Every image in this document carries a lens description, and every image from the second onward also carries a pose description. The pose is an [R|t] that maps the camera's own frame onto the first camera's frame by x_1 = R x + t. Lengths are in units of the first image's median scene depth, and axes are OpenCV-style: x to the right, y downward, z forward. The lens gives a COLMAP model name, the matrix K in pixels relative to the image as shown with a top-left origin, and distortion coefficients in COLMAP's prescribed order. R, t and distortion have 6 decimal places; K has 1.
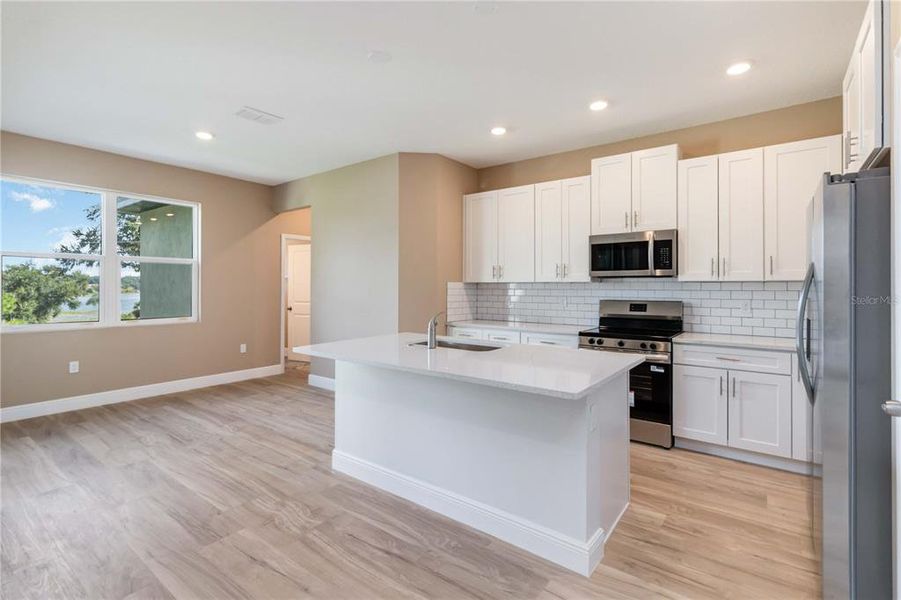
lens RADIAL K [[429.6, 0, 456.9], [0, 429.6, 282.7], [0, 0, 1]] dist [0.007850, -0.000735]
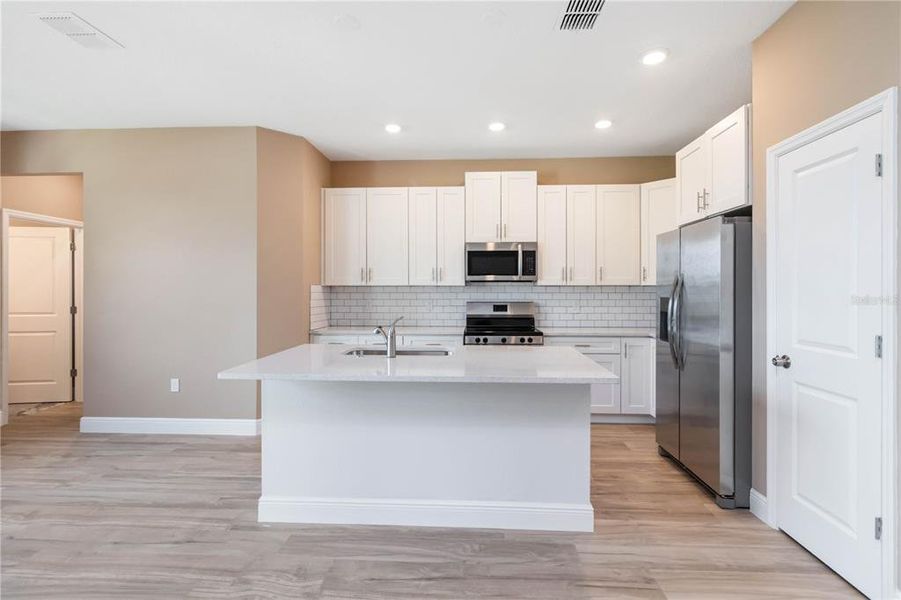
lens RADIAL K [[429.6, 0, 457.2], [0, 429.6, 298.2], [0, 0, 1]] dist [0.007850, -0.000735]
pose [[0.824805, -0.014254, 0.565237, -0.358798], [-0.001978, 0.999603, 0.028093, -0.000930], [-0.565414, -0.024289, 0.824450, 0.126654]]
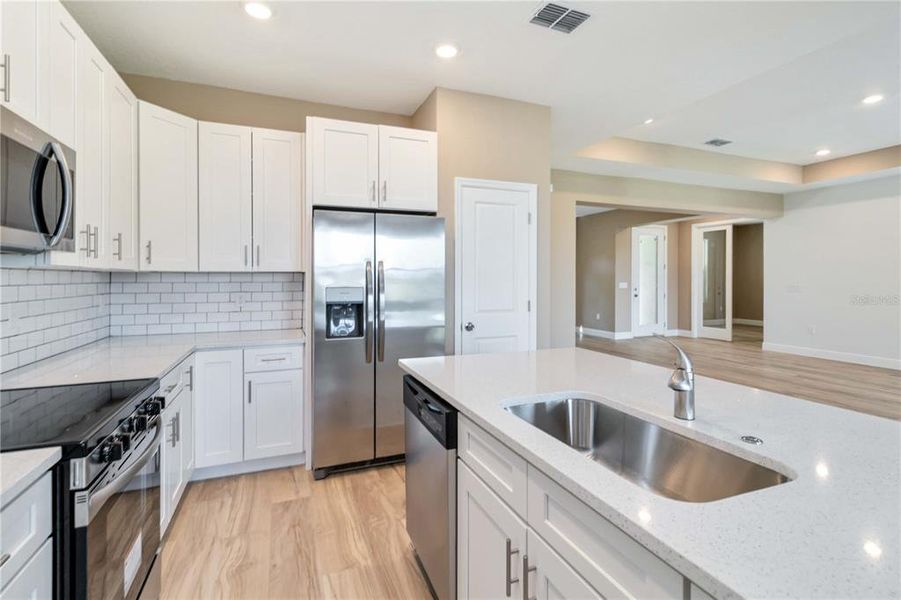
lens RADIAL K [[429.6, 0, 457.5], [0, 429.6, 279.4], [0, 0, 1]] dist [0.007850, -0.000735]
pose [[-0.864068, -0.001705, 0.503372, -0.064717], [-0.005472, 0.999967, -0.006007, 0.011140], [-0.503345, -0.007945, -0.864049, 1.166439]]
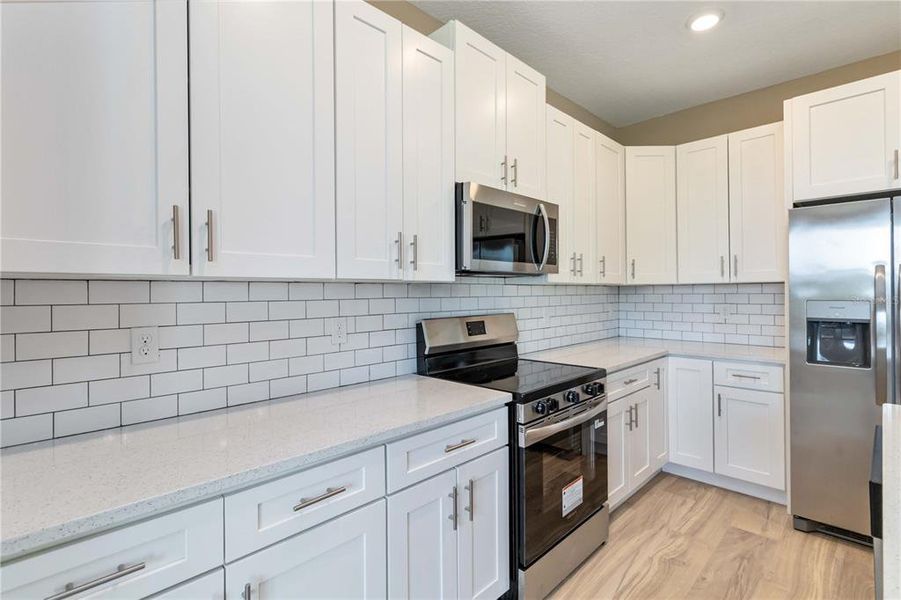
lens RADIAL K [[429.6, 0, 451.6], [0, 429.6, 289.5], [0, 0, 1]] dist [0.007850, -0.000735]
pose [[0.128371, 0.002772, 0.991722, -0.169228], [-0.000921, 0.999996, -0.002676, 0.008456], [-0.991726, -0.000570, 0.128373, 1.058210]]
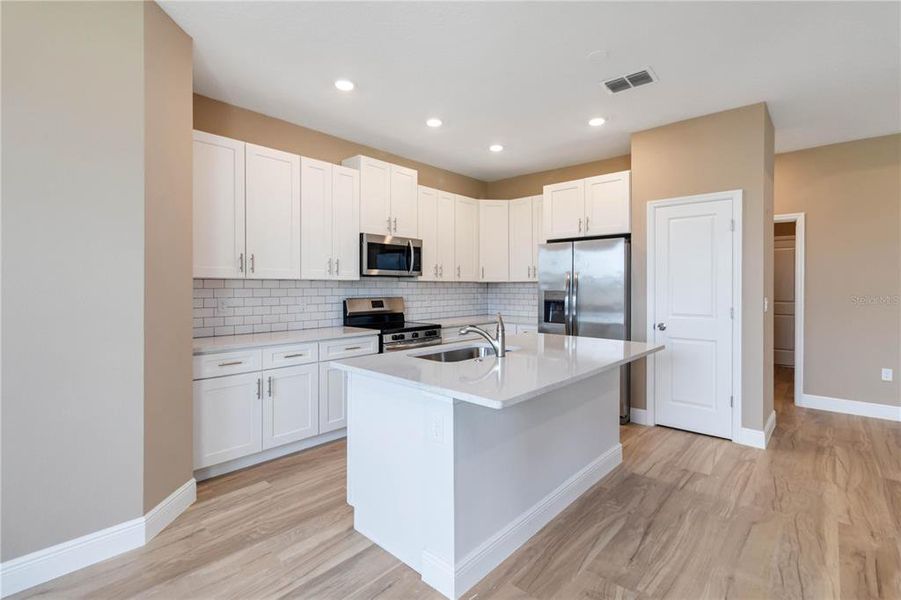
lens RADIAL K [[429.6, 0, 451.8], [0, 429.6, 285.8], [0, 0, 1]] dist [0.007850, -0.000735]
pose [[0.070216, -0.001790, 0.997530, -0.724255], [-0.009915, 0.999948, 0.002492, 0.007203], [-0.997483, -0.010065, 0.070195, 0.810734]]
